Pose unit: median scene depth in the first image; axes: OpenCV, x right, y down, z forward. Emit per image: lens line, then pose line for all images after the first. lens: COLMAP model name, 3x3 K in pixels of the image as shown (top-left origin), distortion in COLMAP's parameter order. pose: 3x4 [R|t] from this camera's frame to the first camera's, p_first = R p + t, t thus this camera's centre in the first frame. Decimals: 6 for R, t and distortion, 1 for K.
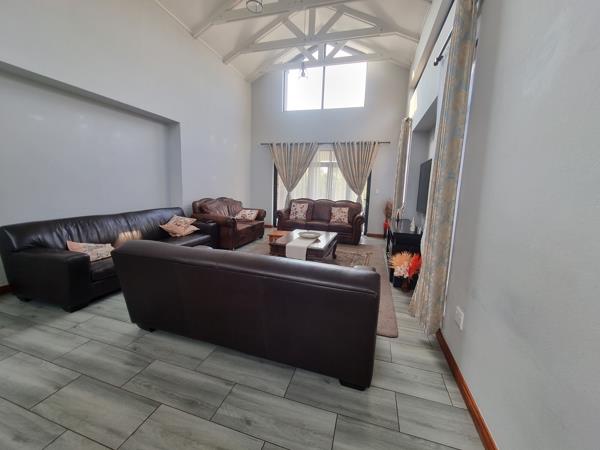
lens RADIAL K [[235.5, 0, 302.2], [0, 235.5, 219.7], [0, 0, 1]] dist [0.000779, -0.000260]
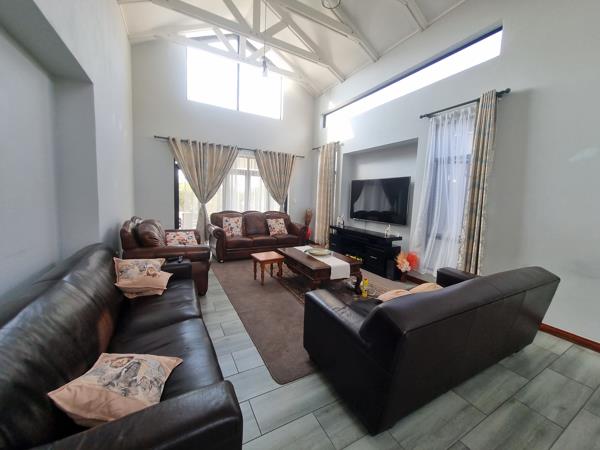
lens RADIAL K [[235.5, 0, 302.2], [0, 235.5, 219.7], [0, 0, 1]] dist [0.000779, -0.000260]
pose [[0.704532, -0.075323, 0.705663, -0.493101], [0.084414, 0.996187, 0.022056, -0.066855], [-0.704634, 0.044029, 0.708204, 0.258359]]
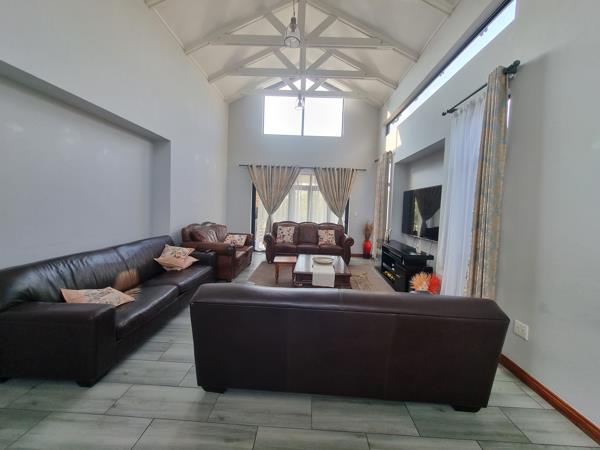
lens RADIAL K [[235.5, 0, 302.2], [0, 235.5, 219.7], [0, 0, 1]] dist [0.000779, -0.000260]
pose [[0.967463, -0.012125, 0.252720, -0.223277], [0.031366, 0.996894, -0.072243, -0.027625], [-0.251059, 0.077819, 0.964839, 0.027237]]
